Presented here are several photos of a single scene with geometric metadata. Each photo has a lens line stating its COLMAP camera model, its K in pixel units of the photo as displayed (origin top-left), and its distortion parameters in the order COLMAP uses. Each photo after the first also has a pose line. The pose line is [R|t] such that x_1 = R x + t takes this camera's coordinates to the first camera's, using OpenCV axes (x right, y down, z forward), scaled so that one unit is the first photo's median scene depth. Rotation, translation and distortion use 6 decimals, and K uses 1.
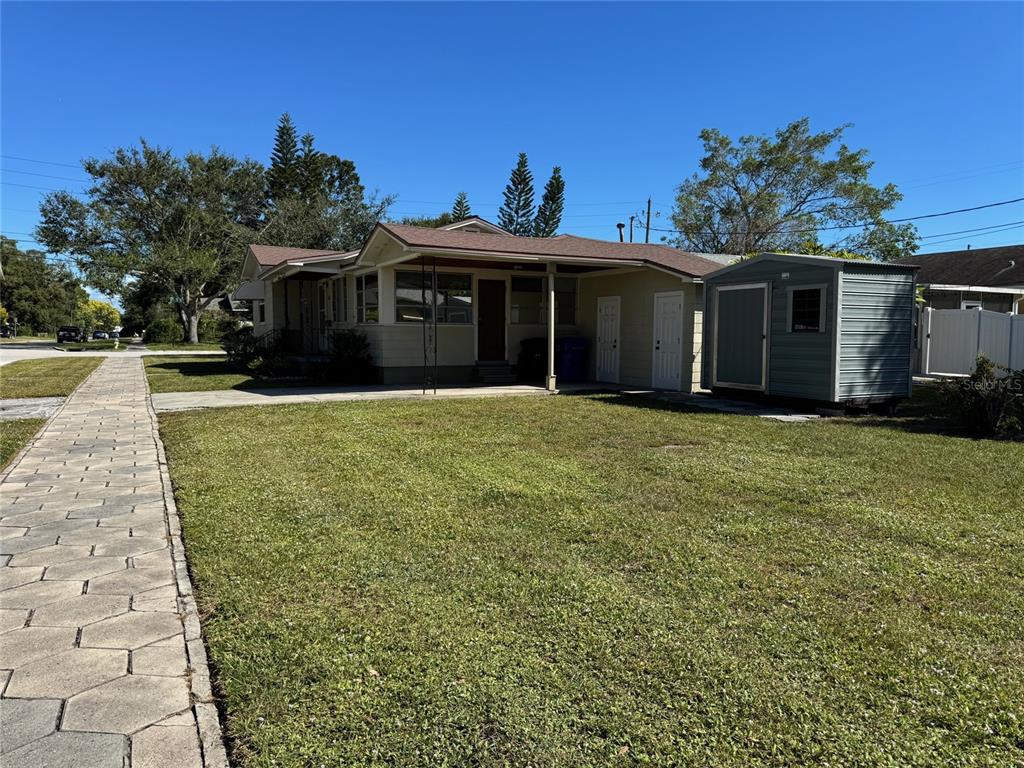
lens RADIAL K [[731.1, 0, 514.7], [0, 731.1, 377.6], [0, 0, 1]] dist [0.053682, -0.080933]
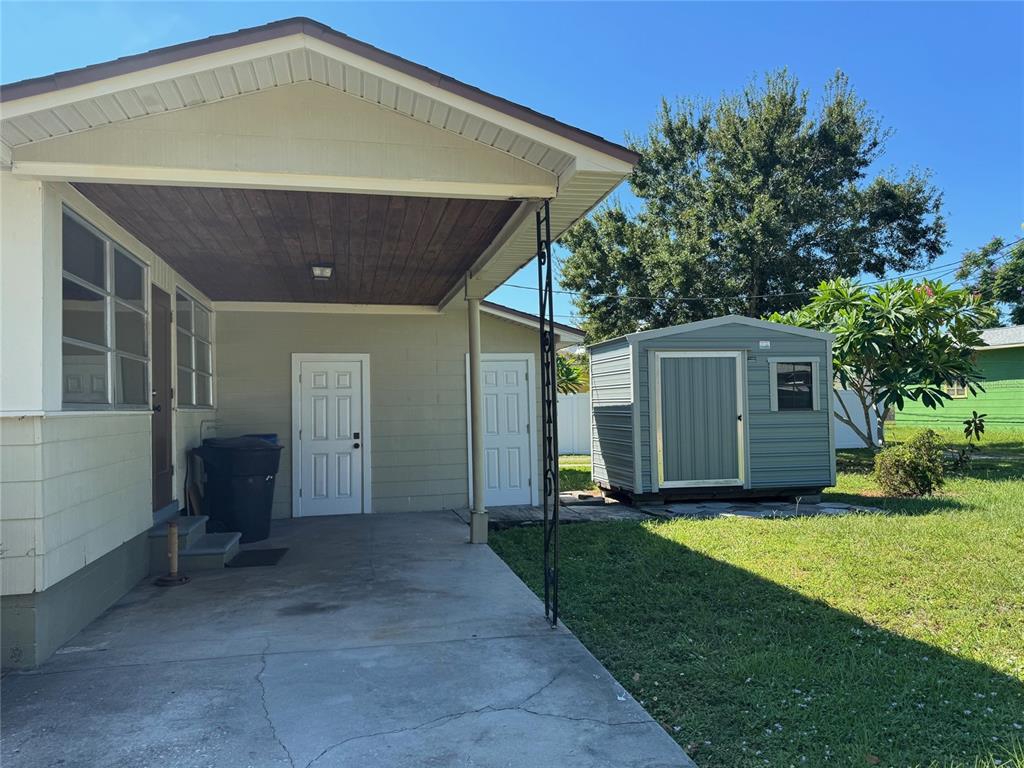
lens RADIAL K [[721.5, 0, 520.0], [0, 721.5, 385.7], [0, 0, 1]] dist [0.094955, -0.128453]
pose [[0.245944, 0.017031, 0.969134, -0.280048], [0.077199, 0.996325, -0.037101, -0.045259], [-0.966205, 0.083940, 0.243726, 0.589816]]
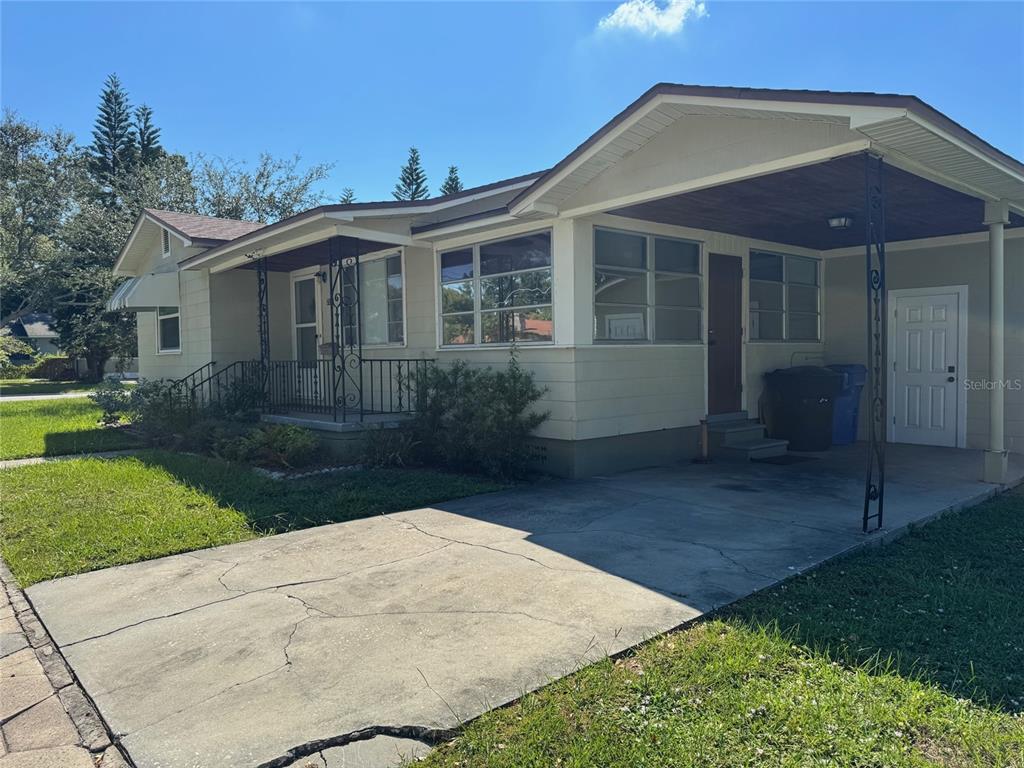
lens RADIAL K [[720.7, 0, 512.0], [0, 720.7, 384.0], [0, 0, 1]] dist [0.068937, -0.077380]
pose [[0.971094, -0.030449, 0.236747, -0.241551], [0.035721, 0.999200, -0.018010, -0.032057], [-0.236009, 0.025946, 0.971404, 0.435089]]
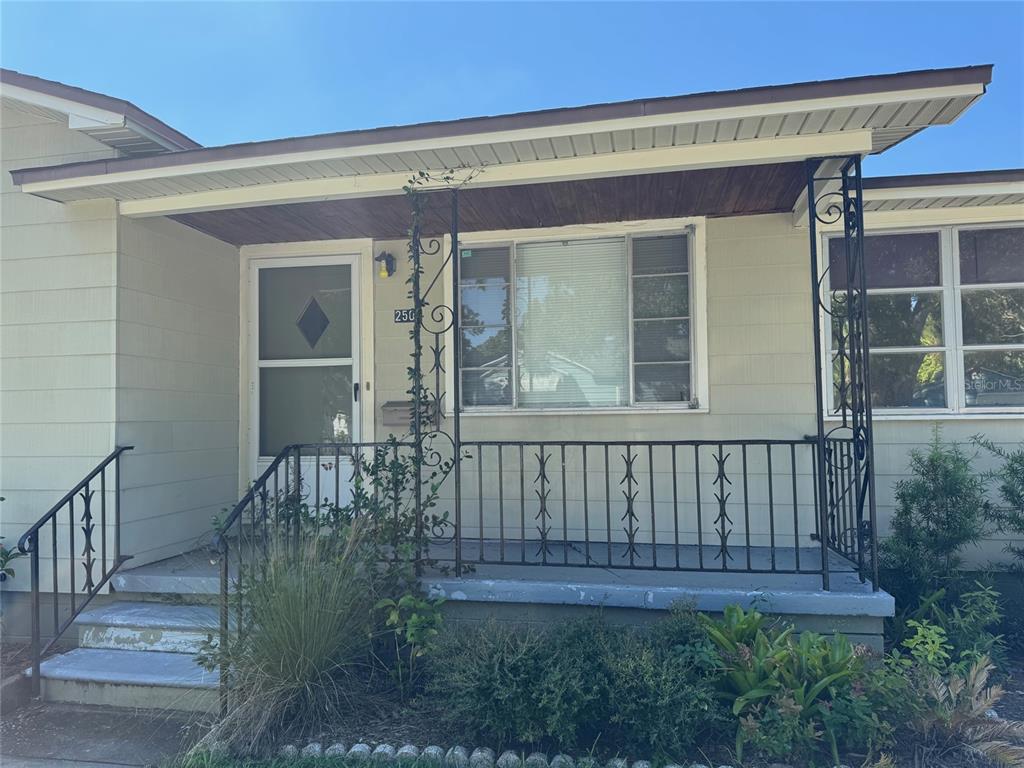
lens RADIAL K [[731.1, 0, 514.7], [0, 731.1, 377.6], [0, 0, 1]] dist [0.053682, -0.080933]
pose [[0.614373, 0.031612, 0.788382, -0.414329], [0.061758, 0.994205, -0.087992, -0.059001], [-0.786595, 0.102749, 0.608860, 0.781416]]
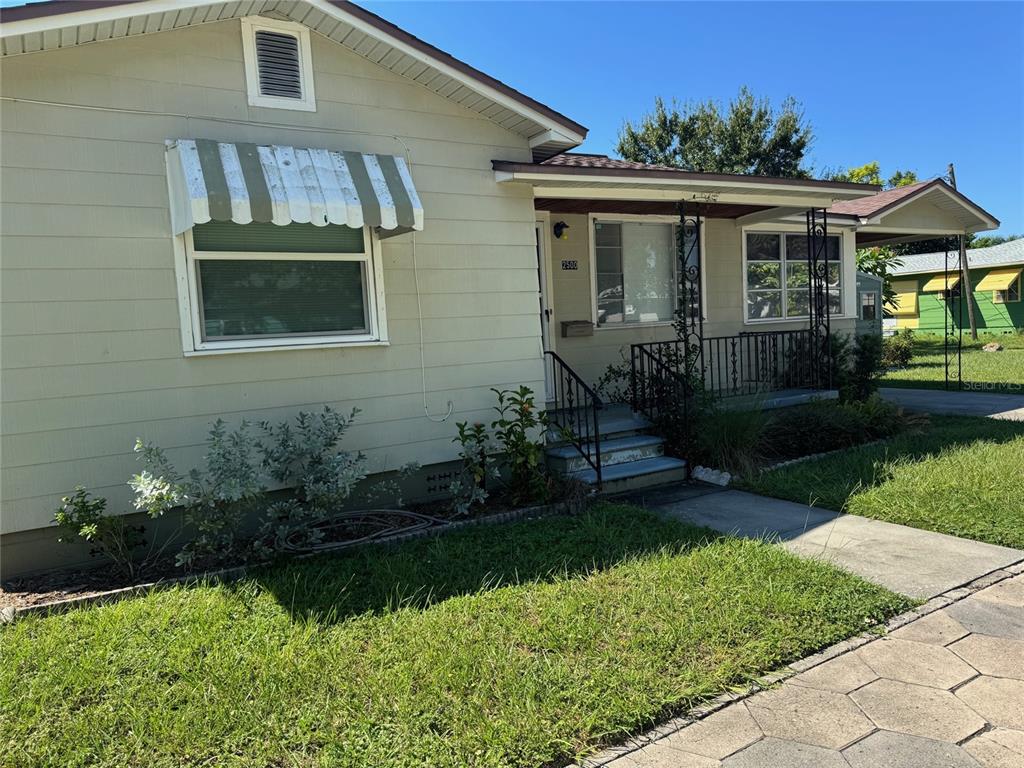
lens RADIAL K [[720.7, 0, 512.0], [0, 720.7, 384.0], [0, 0, 1]] dist [0.068937, -0.077380]
pose [[-0.084024, -0.080869, 0.993177, -0.617821], [0.111556, 0.989672, 0.090021, -0.079494], [-0.990200, 0.118358, -0.074135, 1.022634]]
